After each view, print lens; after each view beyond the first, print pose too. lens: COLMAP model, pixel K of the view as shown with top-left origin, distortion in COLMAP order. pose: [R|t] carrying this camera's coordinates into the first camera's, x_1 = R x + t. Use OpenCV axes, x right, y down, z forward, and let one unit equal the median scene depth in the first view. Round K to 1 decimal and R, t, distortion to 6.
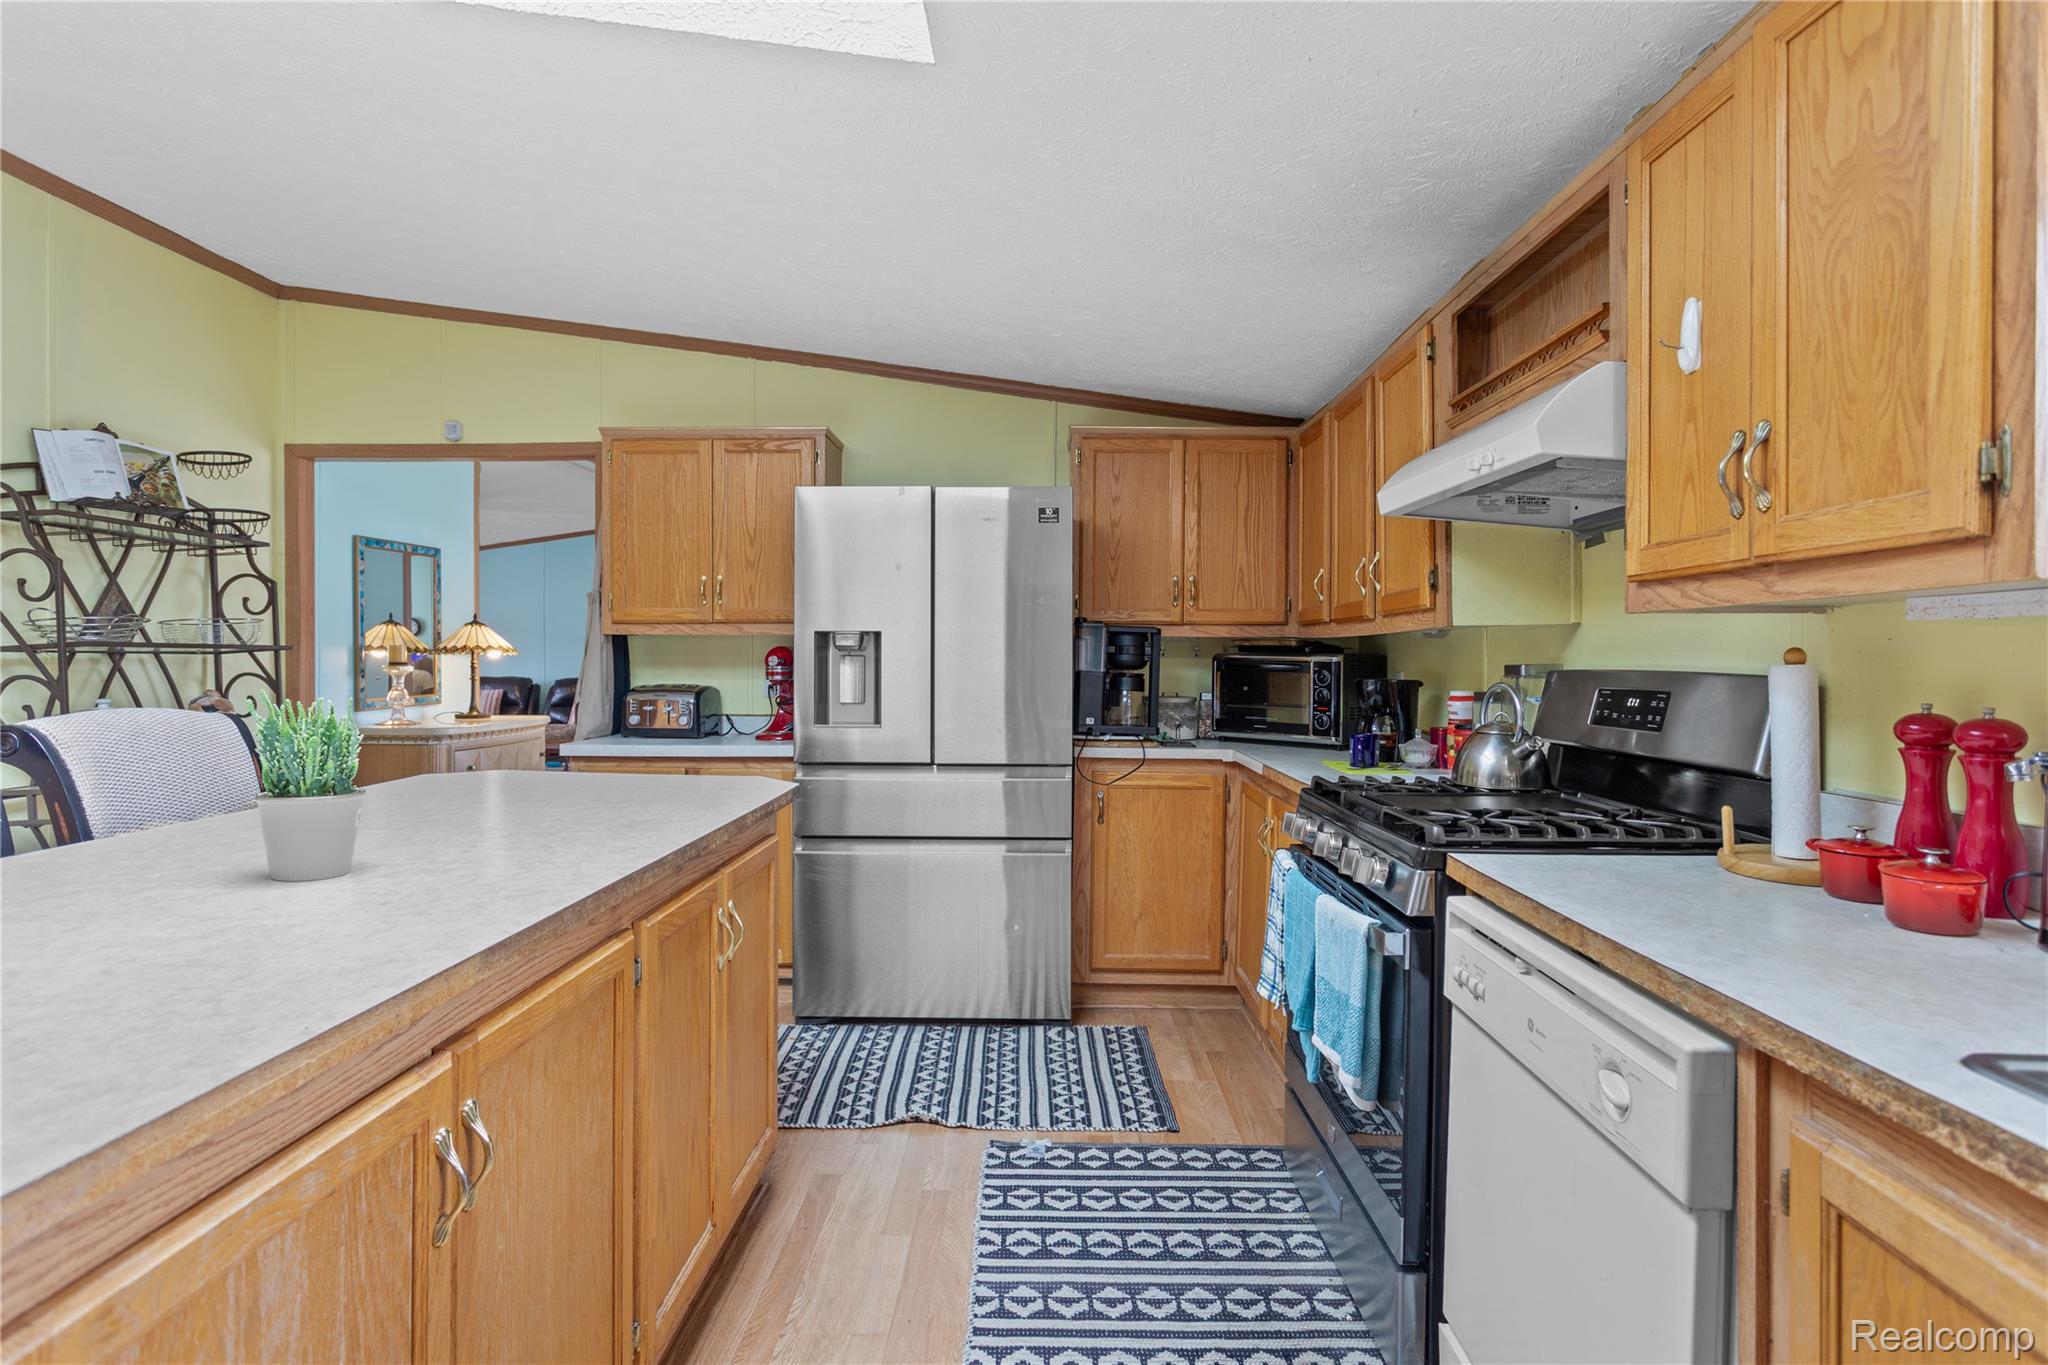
lens RADIAL K [[1036.6, 0, 1041.6], [0, 1036.6, 669.9], [0, 0, 1]] dist [-0.000948, -0.000980]
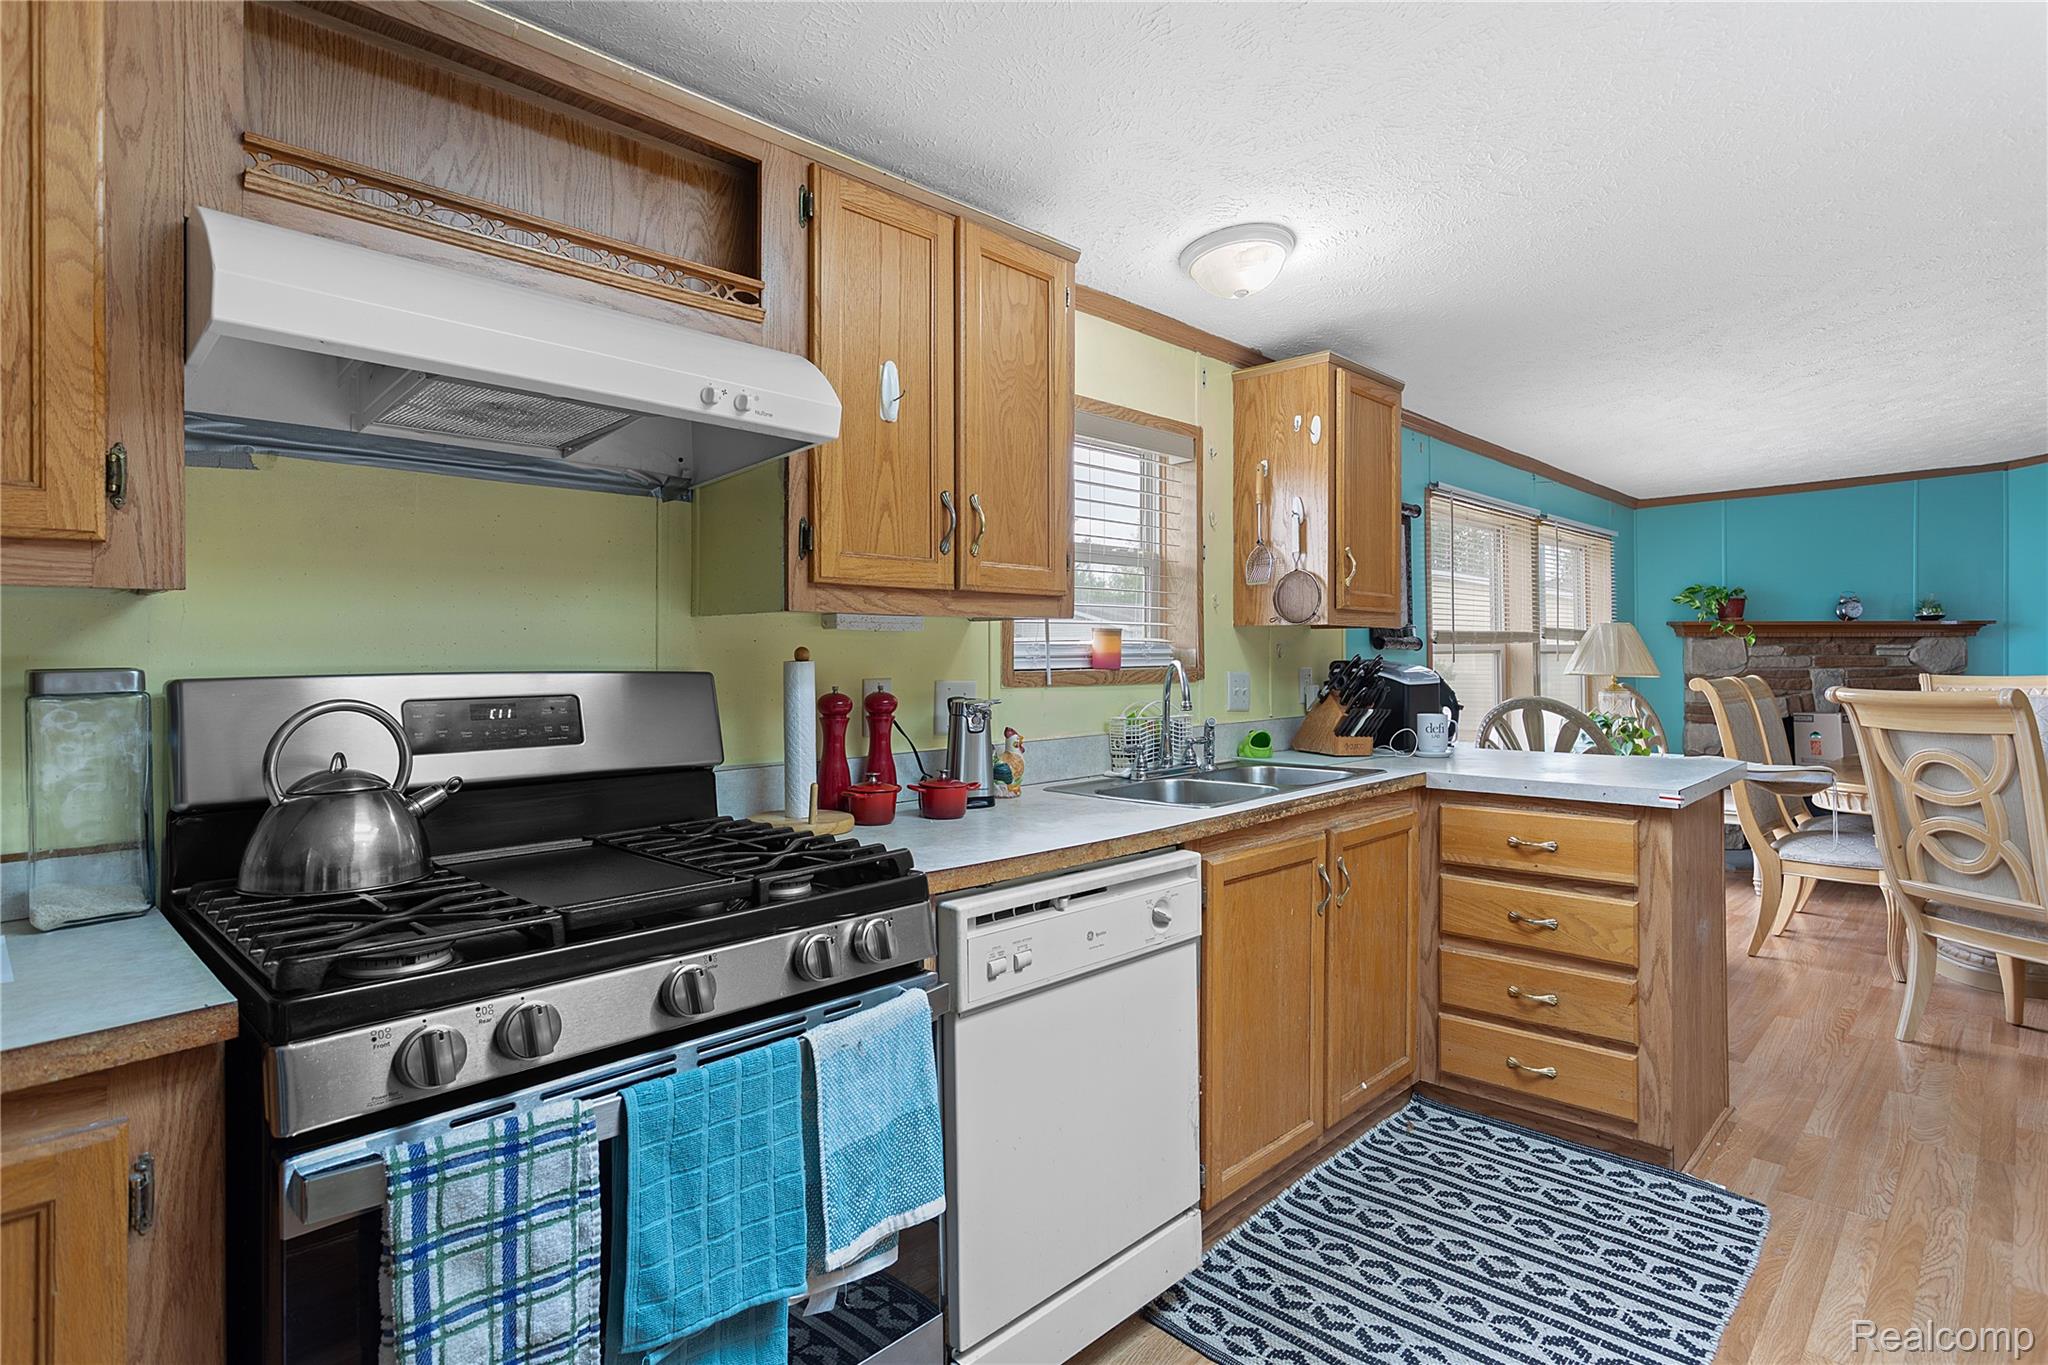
lens RADIAL K [[1036.6, 0, 1011.2], [0, 1036.6, 658.6], [0, 0, 1]] dist [-0.000948, -0.000980]
pose [[-0.719835, -0.001089, 0.694145, -0.204419], [0.008136, 0.999917, 0.010005, -0.011776], [-0.694098, 0.012850, -0.719766, 1.133530]]
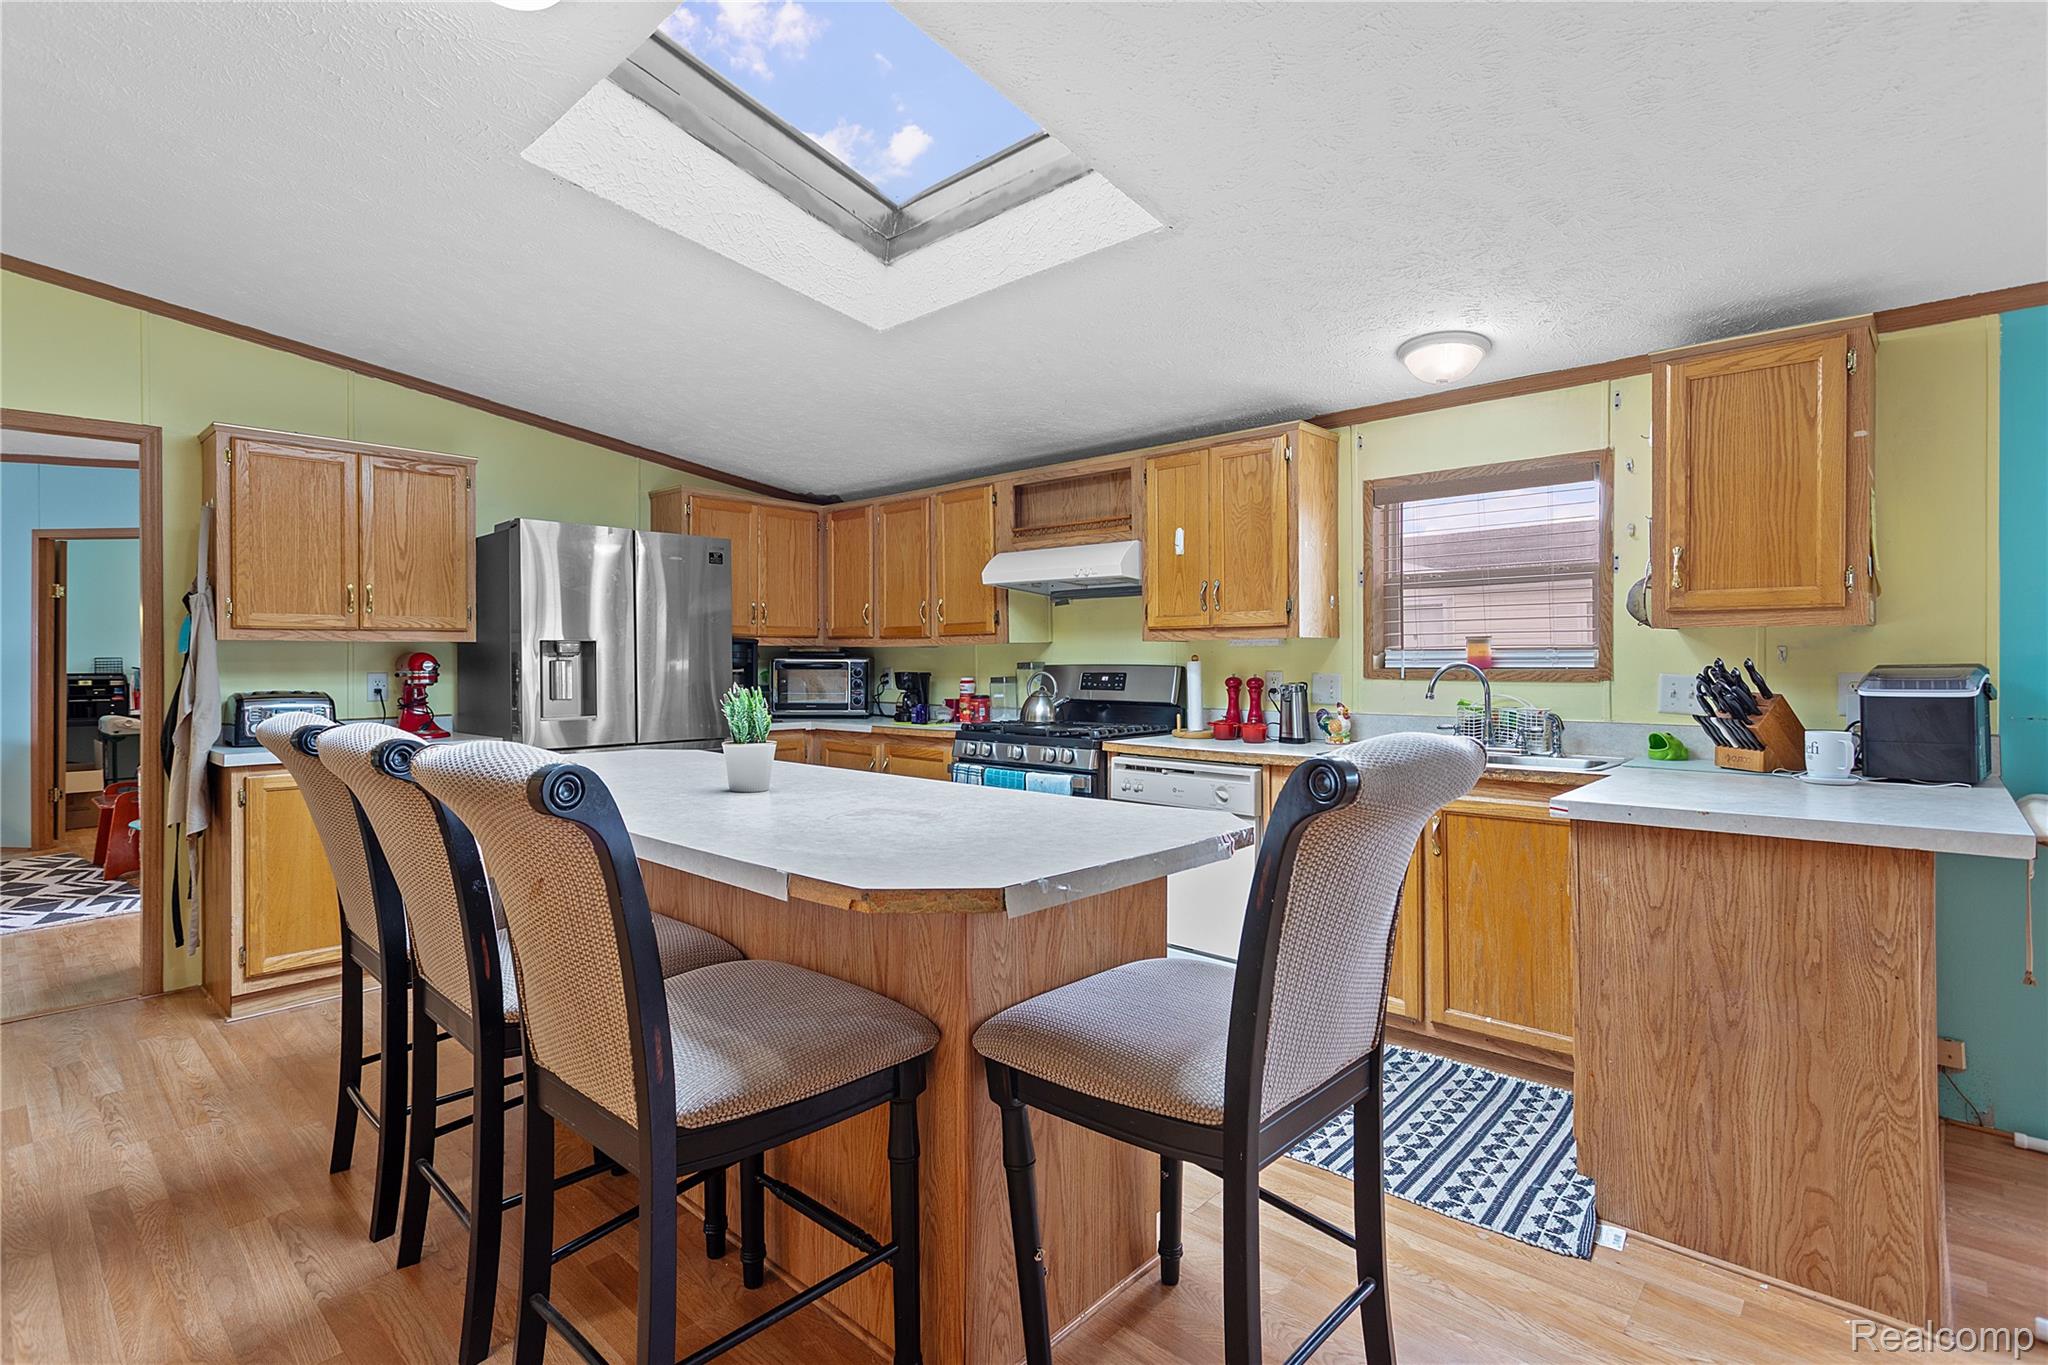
lens RADIAL K [[971.3, 0, 1051.4], [0, 971.3, 652.8], [0, 0, 1]] dist [0.004750, 0.000081]
pose [[0.653793, -0.001862, 0.756671, -0.982777], [0.014551, 0.999843, -0.010111, -0.004221], [-0.756534, 0.017621, 0.653717, -0.267889]]
